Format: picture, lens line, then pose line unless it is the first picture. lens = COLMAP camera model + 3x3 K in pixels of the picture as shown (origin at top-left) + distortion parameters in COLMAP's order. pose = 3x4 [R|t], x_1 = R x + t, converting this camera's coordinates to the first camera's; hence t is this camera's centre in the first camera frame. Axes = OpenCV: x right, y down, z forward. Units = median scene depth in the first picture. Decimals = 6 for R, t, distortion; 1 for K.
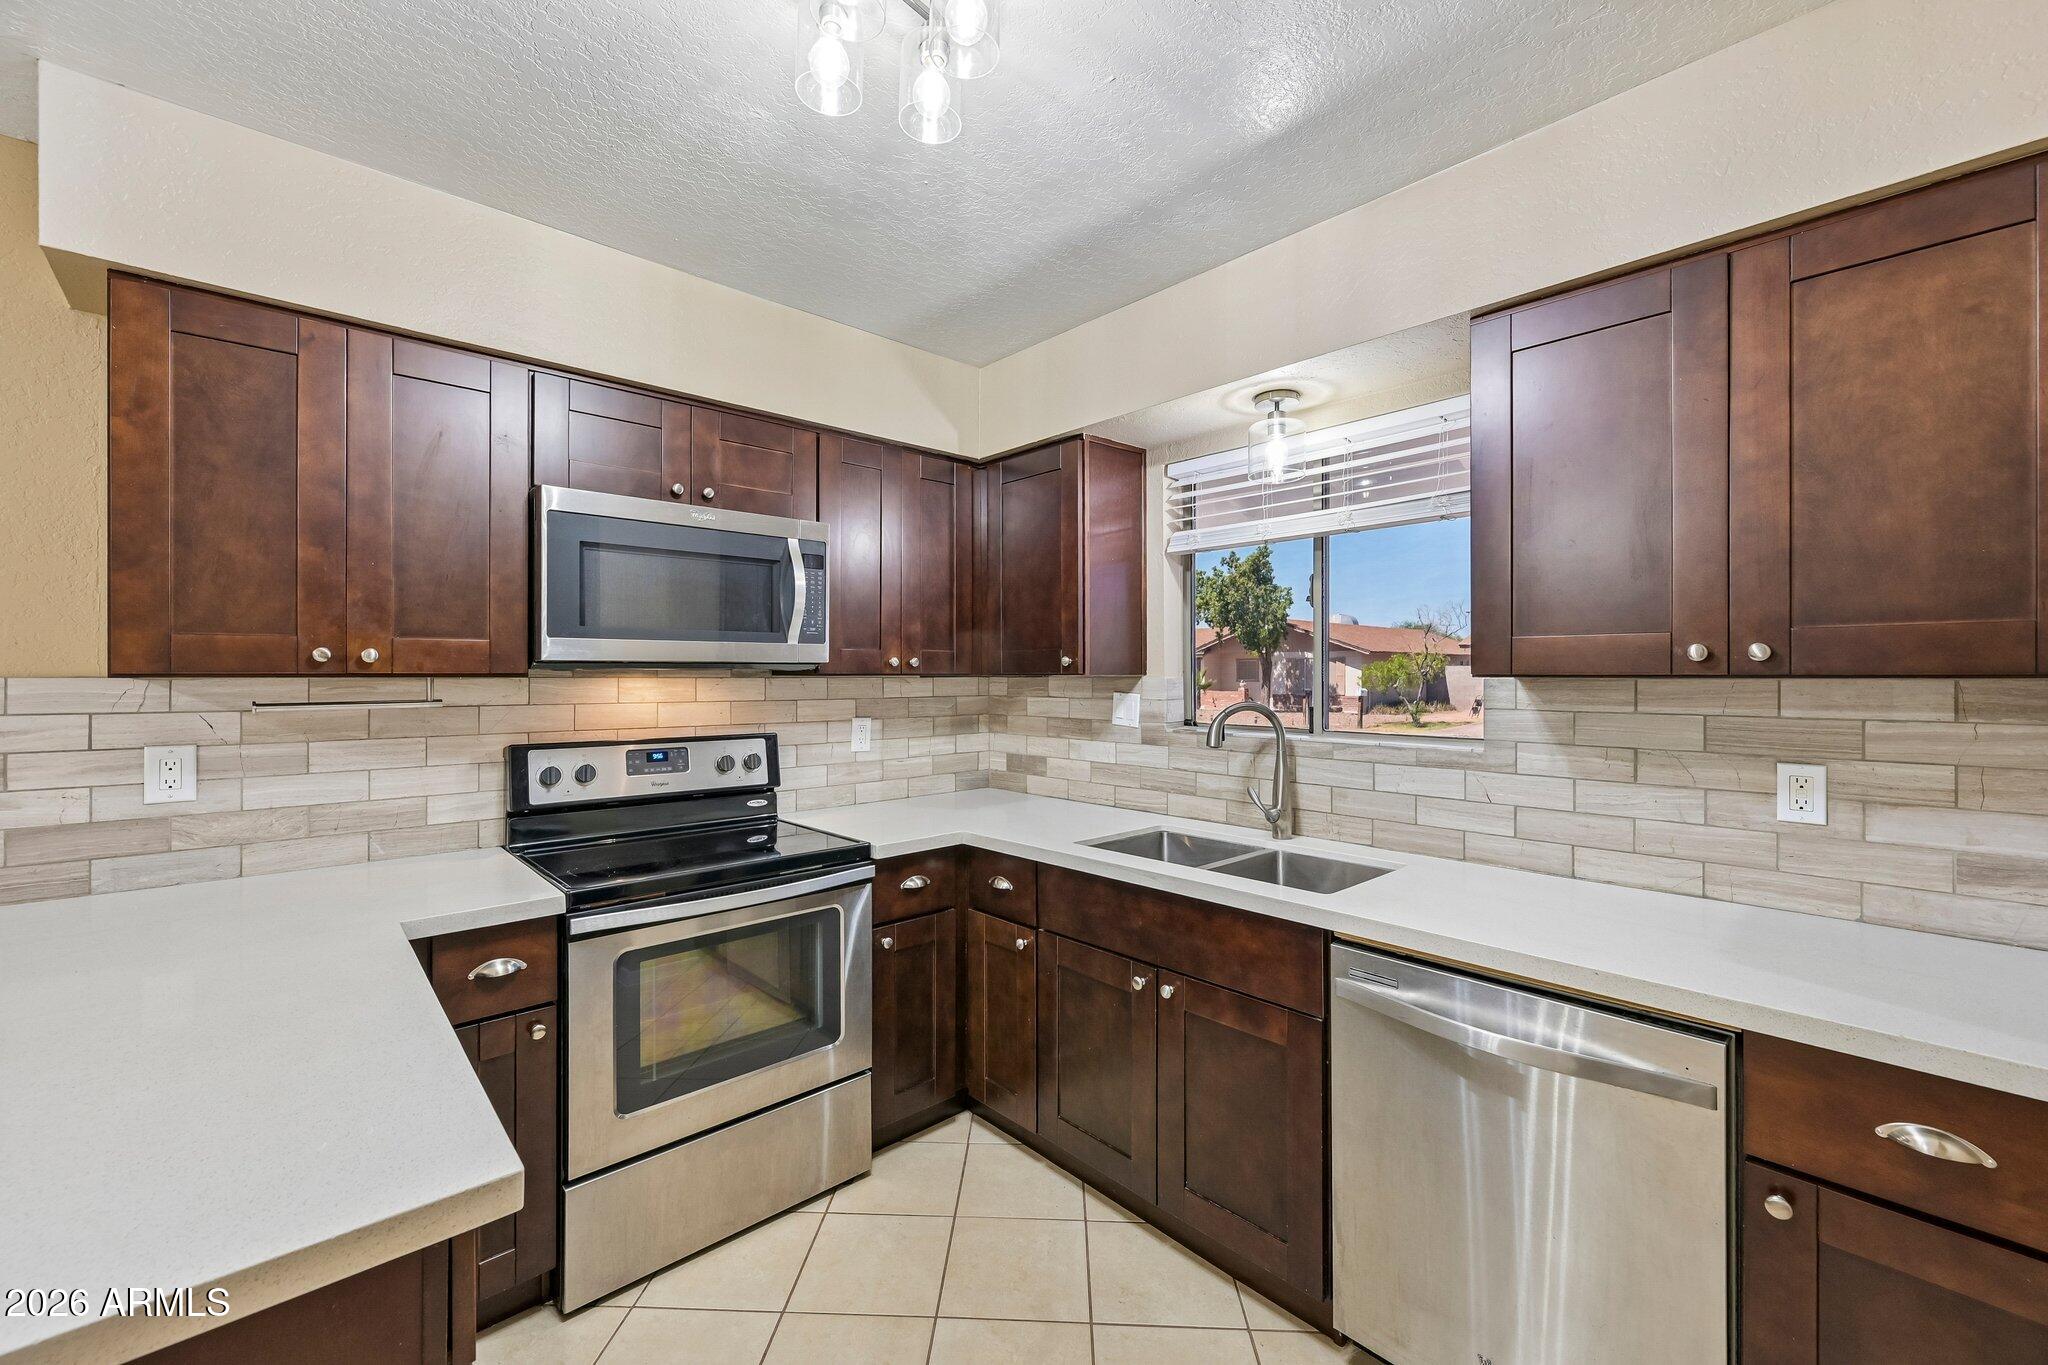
lens RADIAL K [[813.2, 0, 1028.9], [0, 813.2, 675.2], [0, 0, 1]] dist [0.000388, -0.000004]
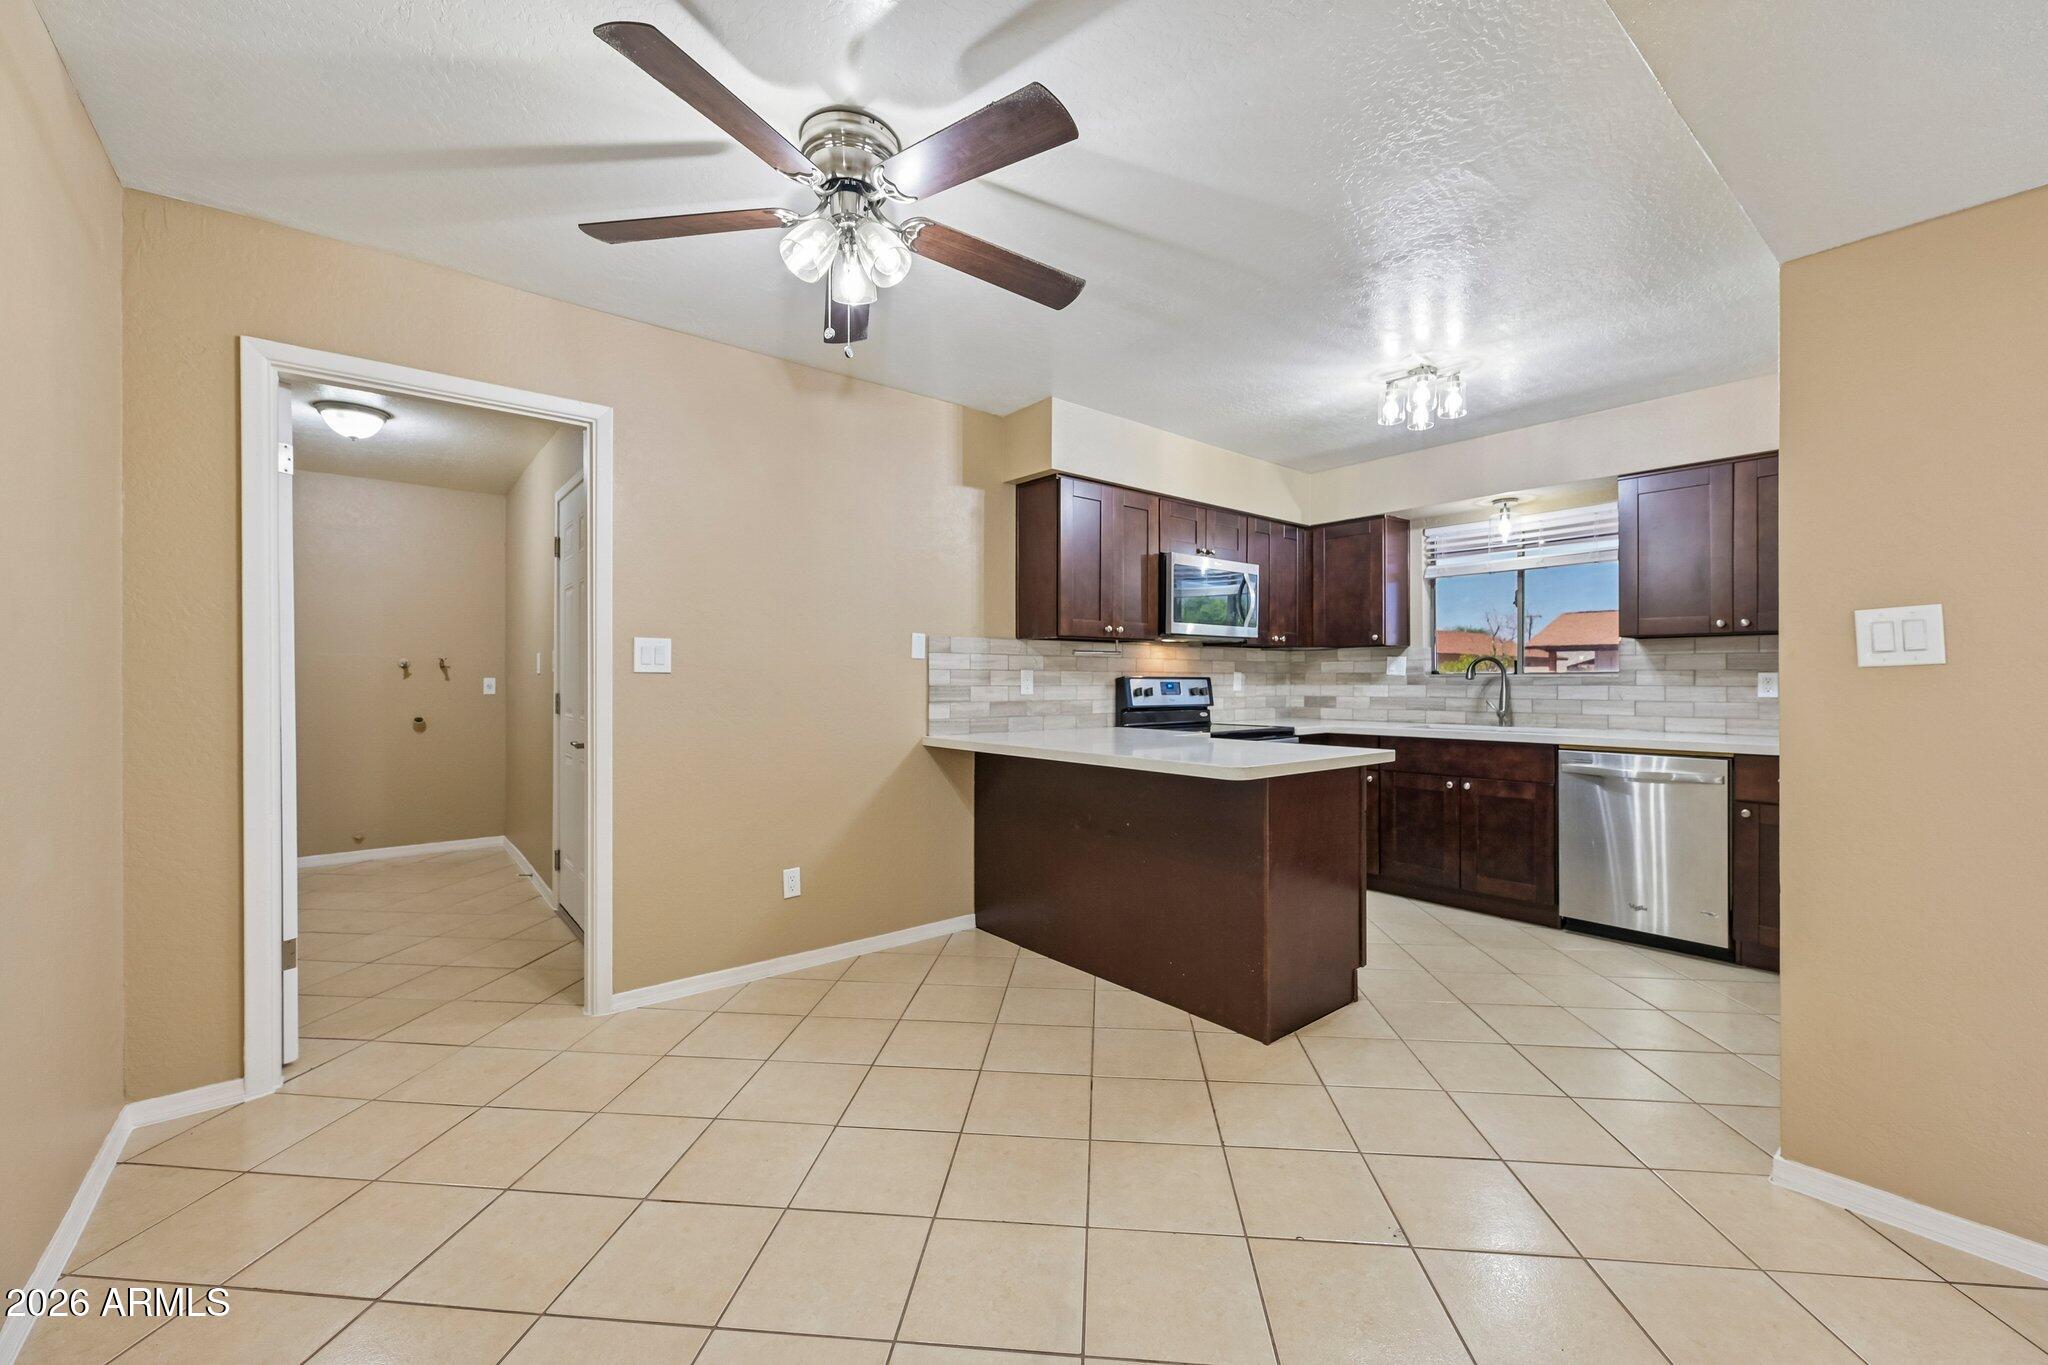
lens RADIAL K [[813.2, 0, 1025.3], [0, 813.2, 681.5], [0, 0, 1]] dist [0.000388, -0.000004]
pose [[0.998700, -0.000620, -0.050977, -0.935087], [0.000637, 1.000000, 0.000315, 0.117517], [0.050977, -0.000347, 0.998700, -1.268879]]
